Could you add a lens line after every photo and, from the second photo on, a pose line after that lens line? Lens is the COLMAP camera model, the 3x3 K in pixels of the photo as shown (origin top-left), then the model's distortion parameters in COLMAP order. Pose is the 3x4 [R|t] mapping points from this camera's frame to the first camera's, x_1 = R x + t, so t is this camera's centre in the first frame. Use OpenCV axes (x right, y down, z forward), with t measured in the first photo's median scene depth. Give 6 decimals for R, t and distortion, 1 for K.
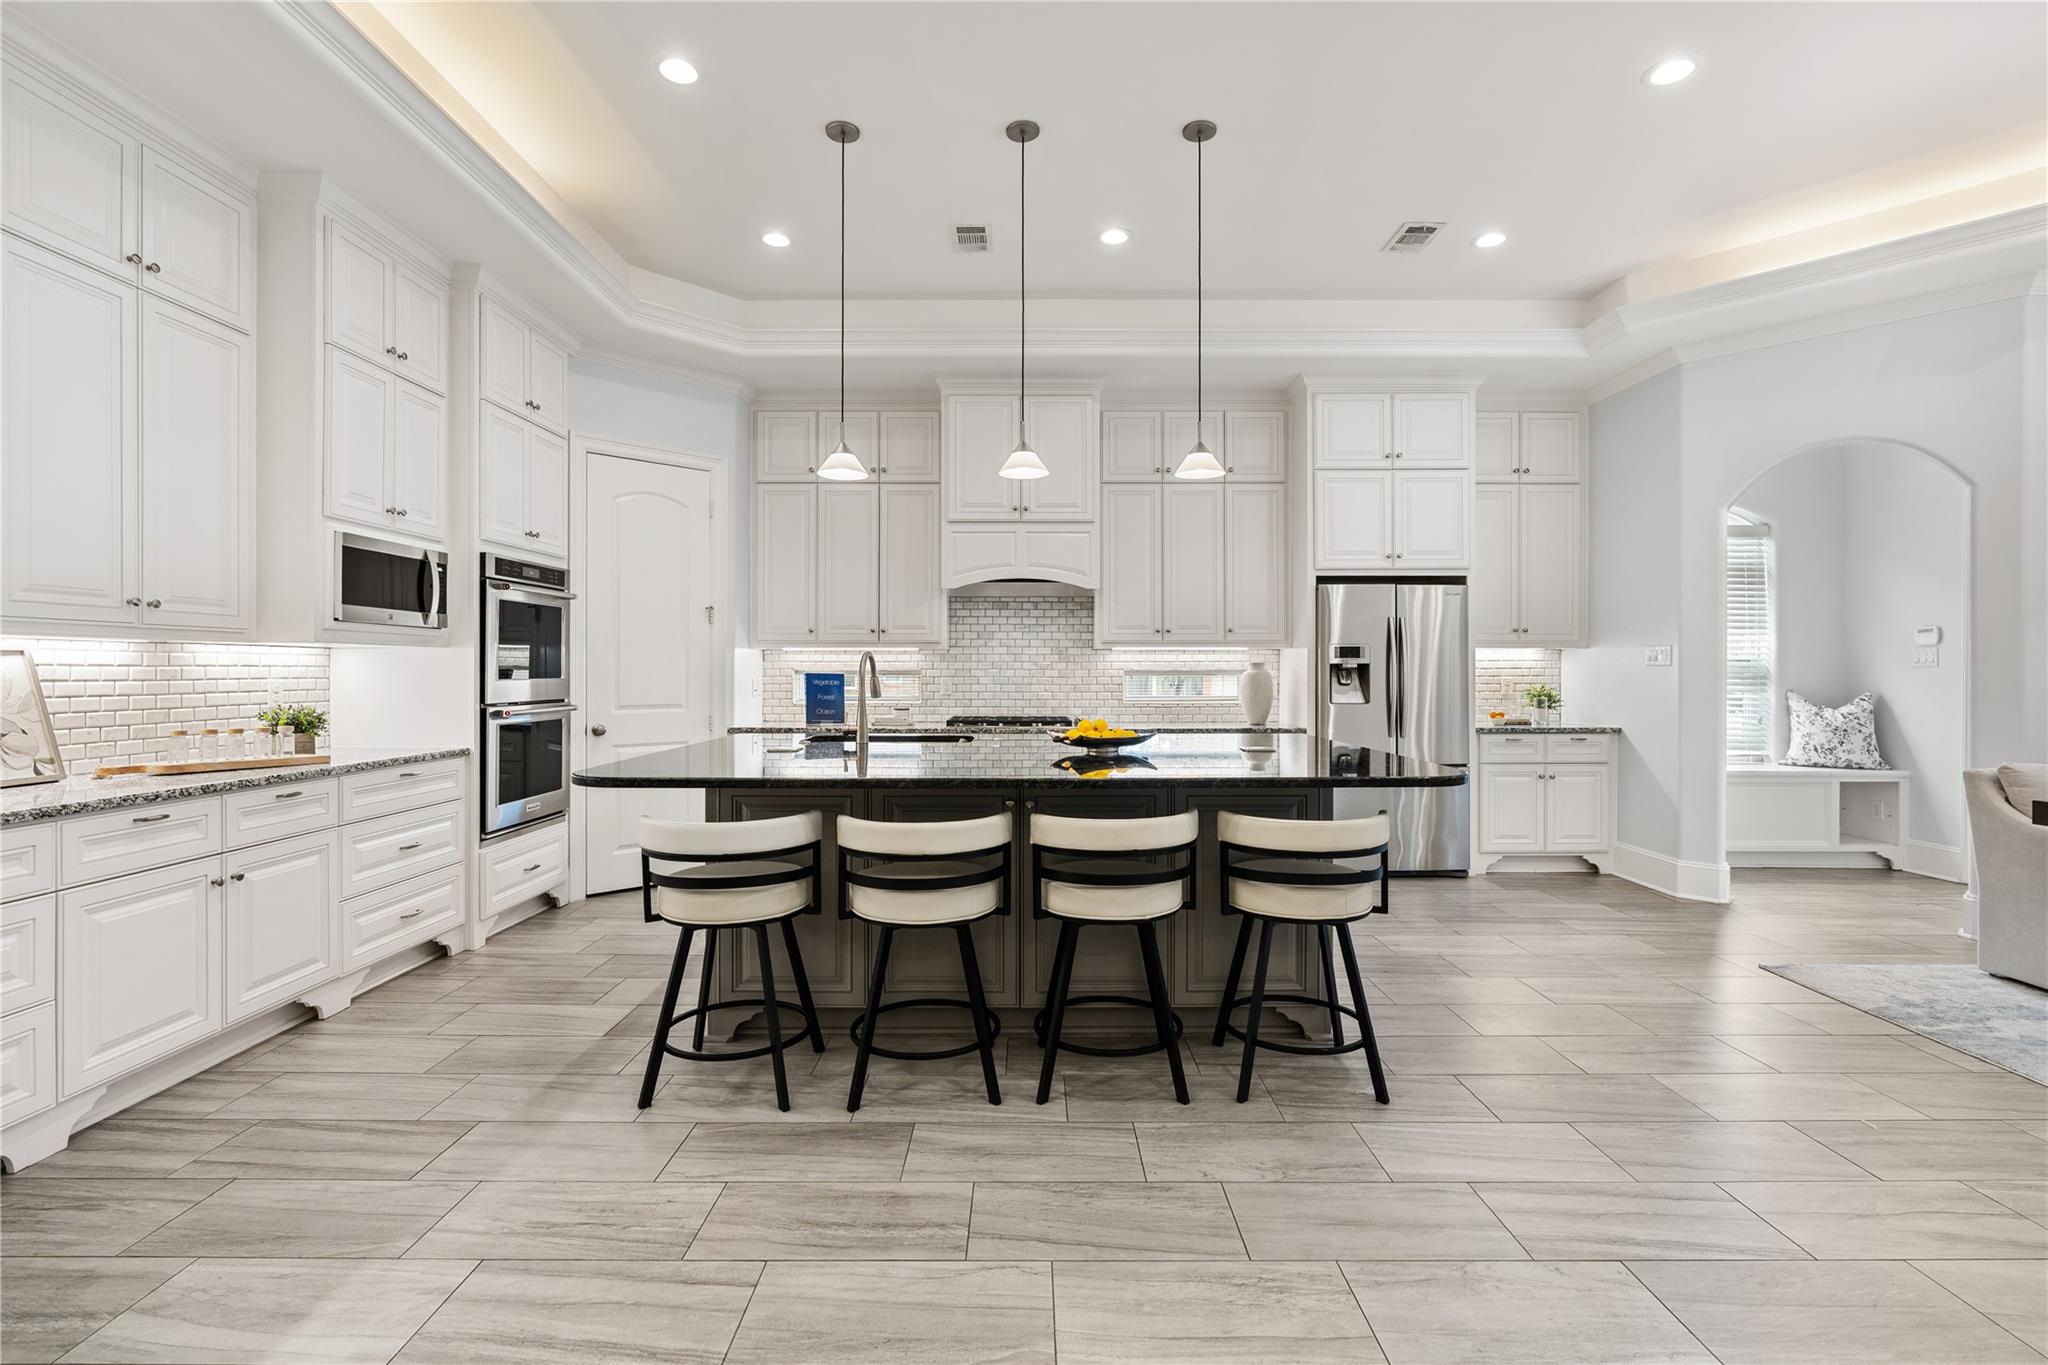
lens RADIAL K [[916.6, 0, 1022.9], [0, 916.6, 683.1], [0, 0, 1]] dist [-0.011960, 0.004616]
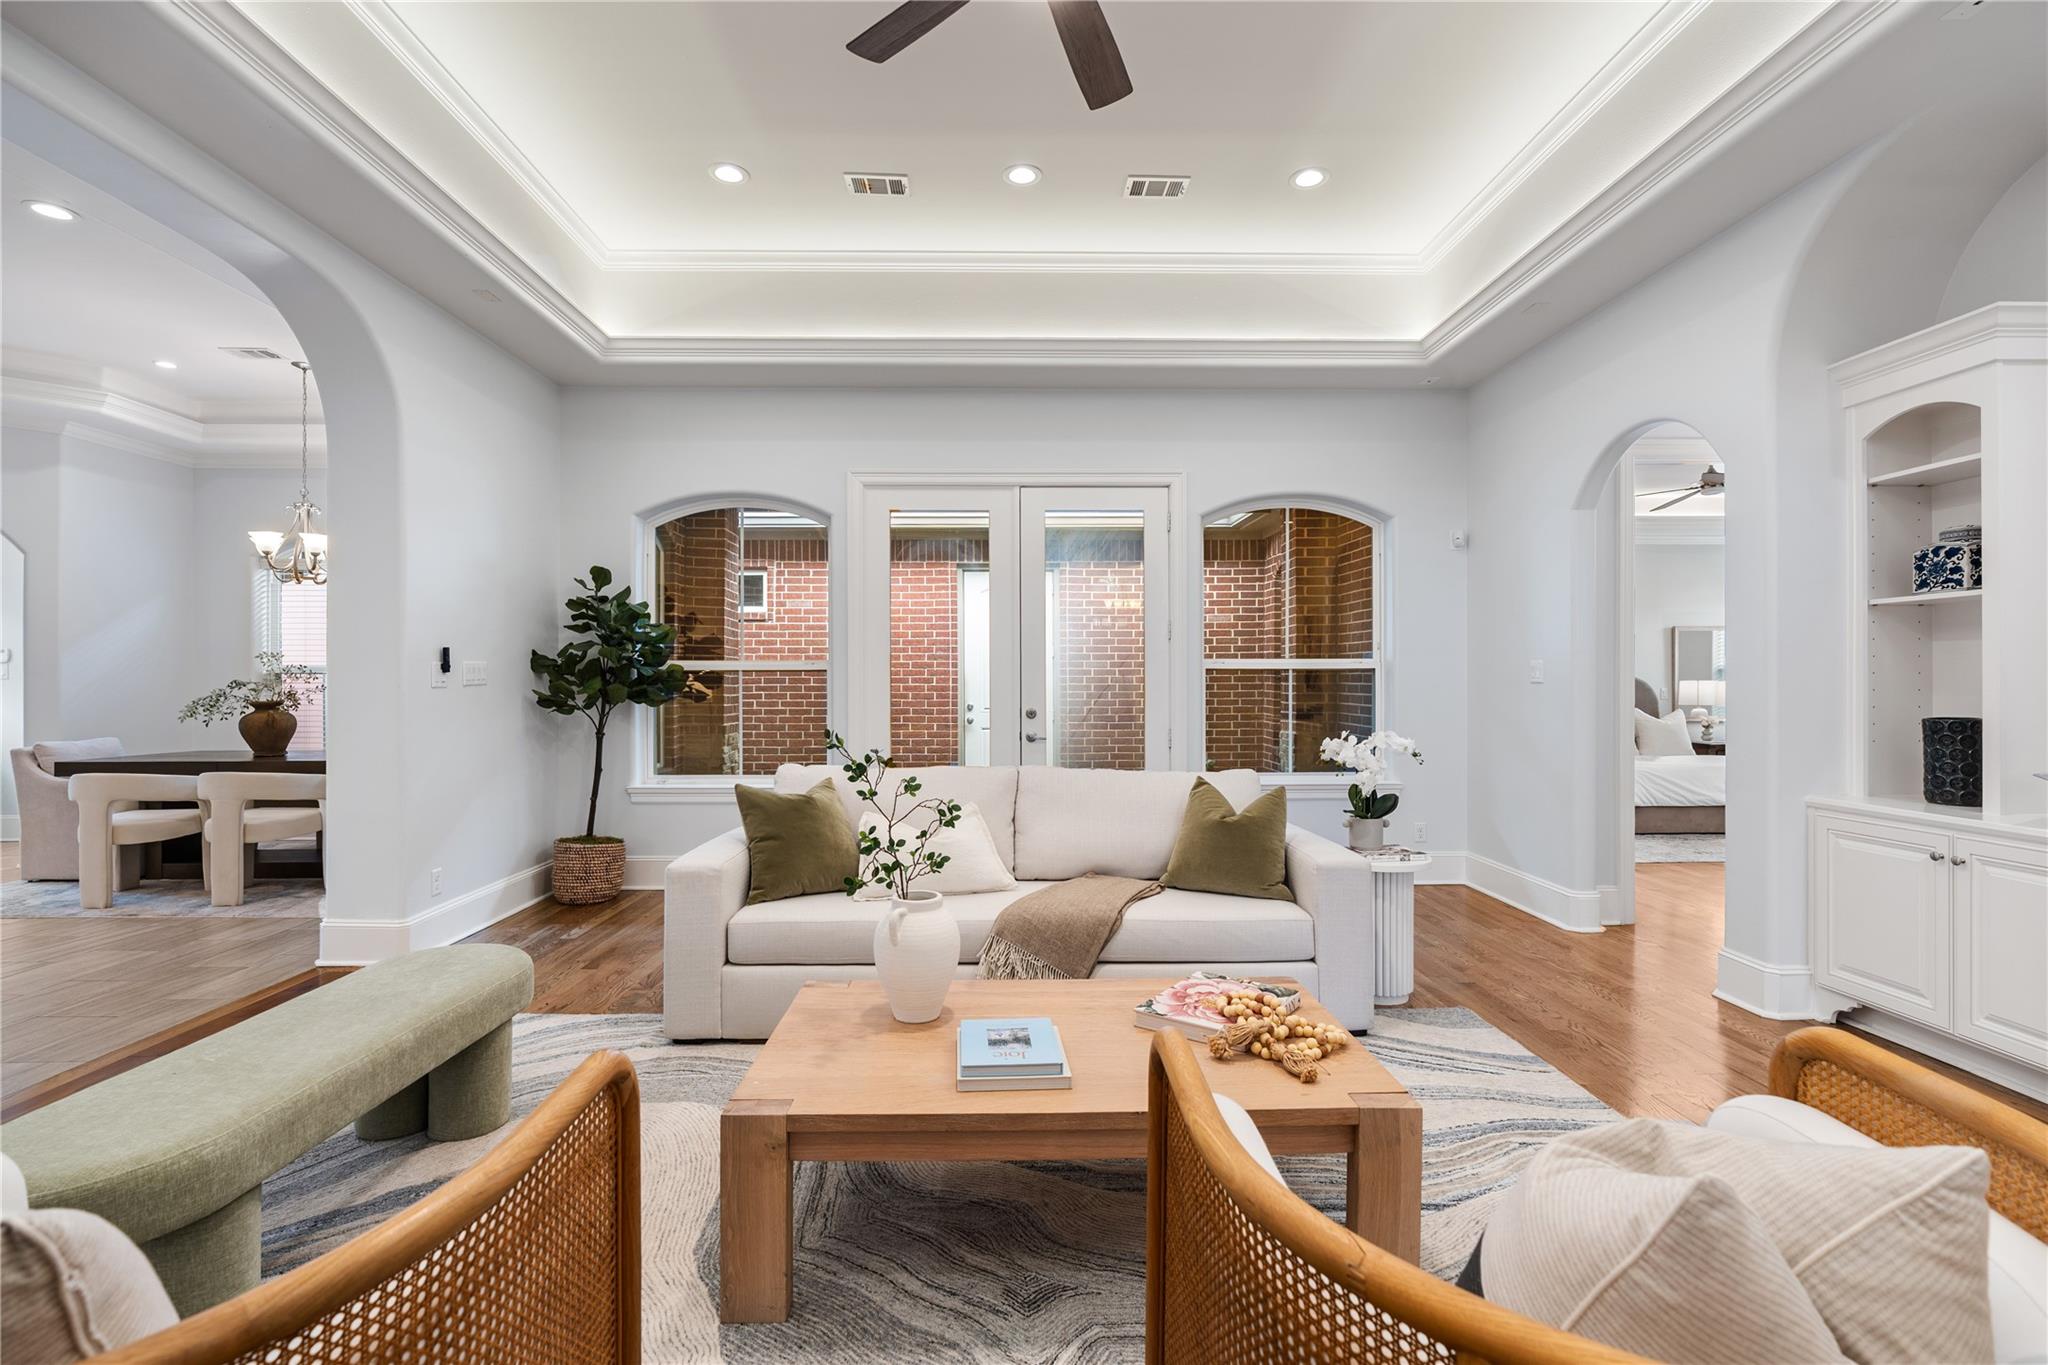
lens RADIAL K [[916.6, 0, 1029.5], [0, 916.6, 687.9], [0, 0, 1]] dist [-0.011960, 0.004616]
pose [[-0.027683, -0.009399, 0.999573, -0.336571], [0.015696, 0.999828, 0.009836, 0.004297], [-0.999494, 0.015962, -0.027531, -0.422429]]
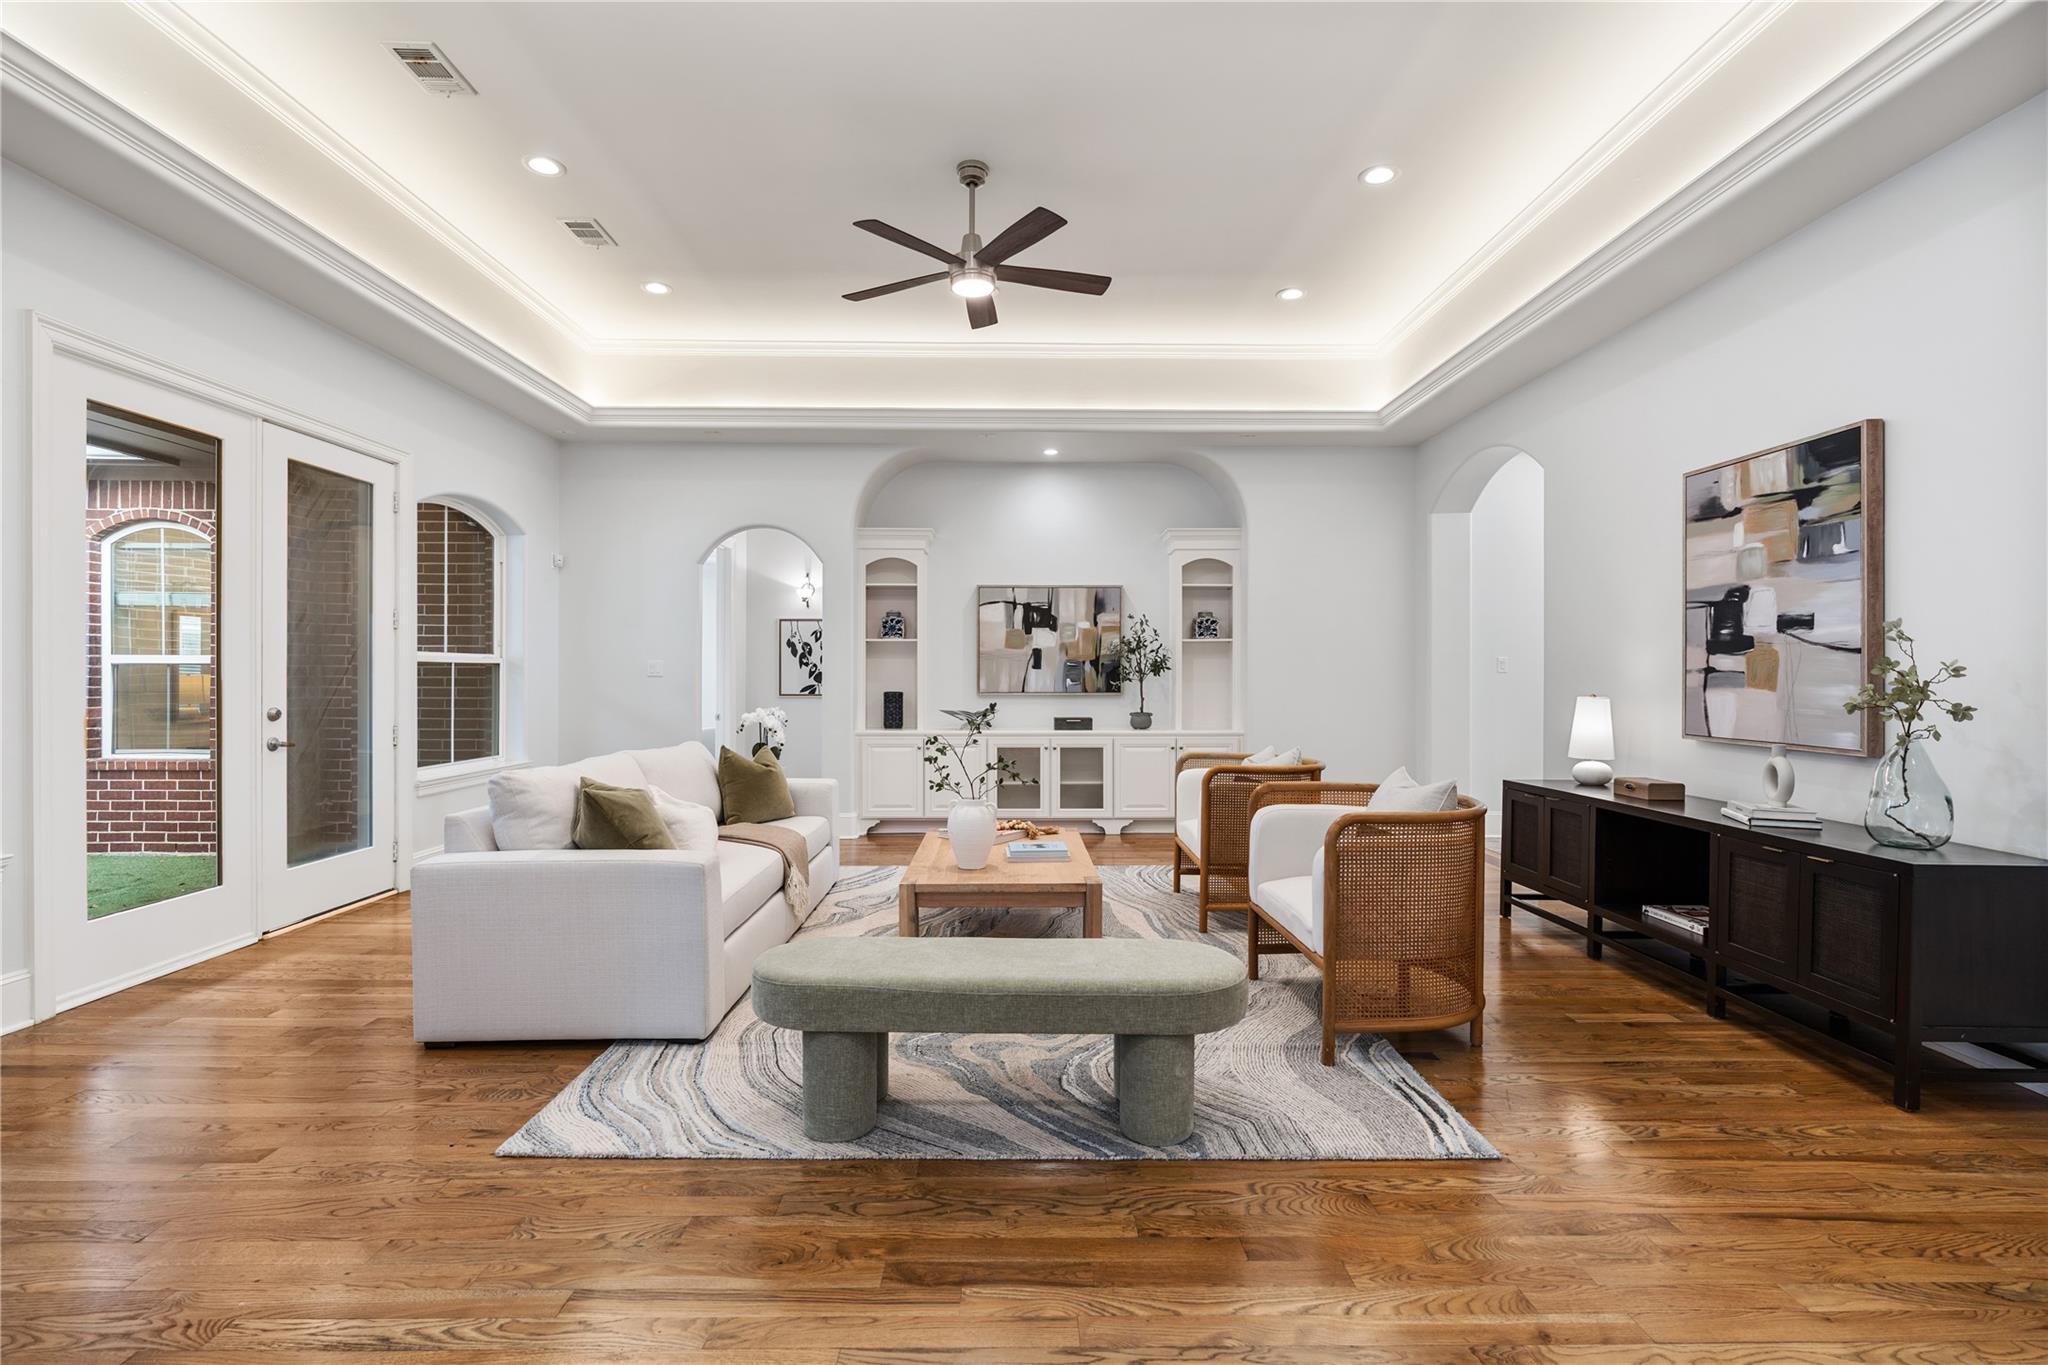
lens RADIAL K [[916.6, 0, 1028.4], [0, 916.6, 678.2], [0, 0, 1]] dist [-0.011960, 0.004616]
pose [[-0.999837, -0.004223, -0.017582, 0.041908], [-0.004489, 0.999876, 0.015123, -0.003610], [0.017516, 0.015200, -0.999731, 0.338495]]
